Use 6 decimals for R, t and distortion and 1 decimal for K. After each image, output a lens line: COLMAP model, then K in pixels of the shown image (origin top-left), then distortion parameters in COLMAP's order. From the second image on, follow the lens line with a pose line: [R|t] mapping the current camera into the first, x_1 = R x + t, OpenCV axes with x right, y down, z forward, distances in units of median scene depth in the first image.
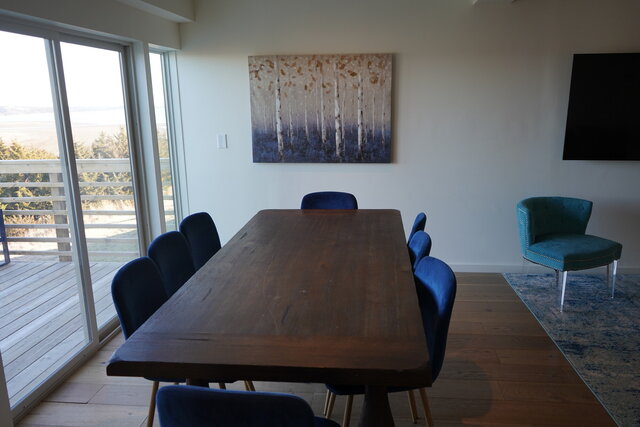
lens RADIAL K [[512.1, 0, 317.1], [0, 512.1, 213.5], [0, 0, 1]] dist [-0.017200, 0.016020]
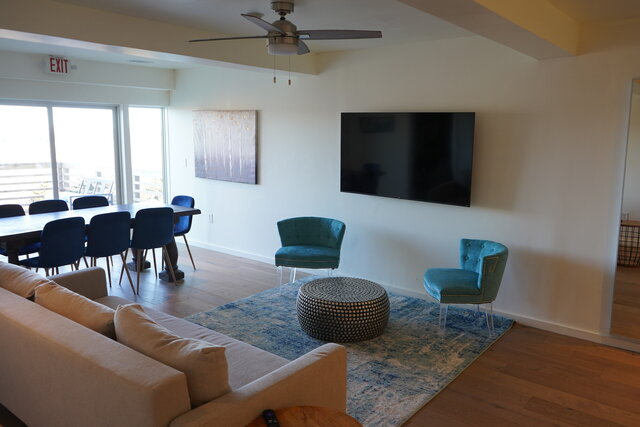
lens RADIAL K [[512.1, 0, 321.3], [0, 512.1, 212.1], [0, 0, 1]] dist [-0.017200, 0.016020]
pose [[0.847436, 0.112402, -0.518862, 1.152206], [-0.145011, 0.989173, -0.022554, -0.016627], [0.510709, 0.094354, 0.854561, -0.144709]]
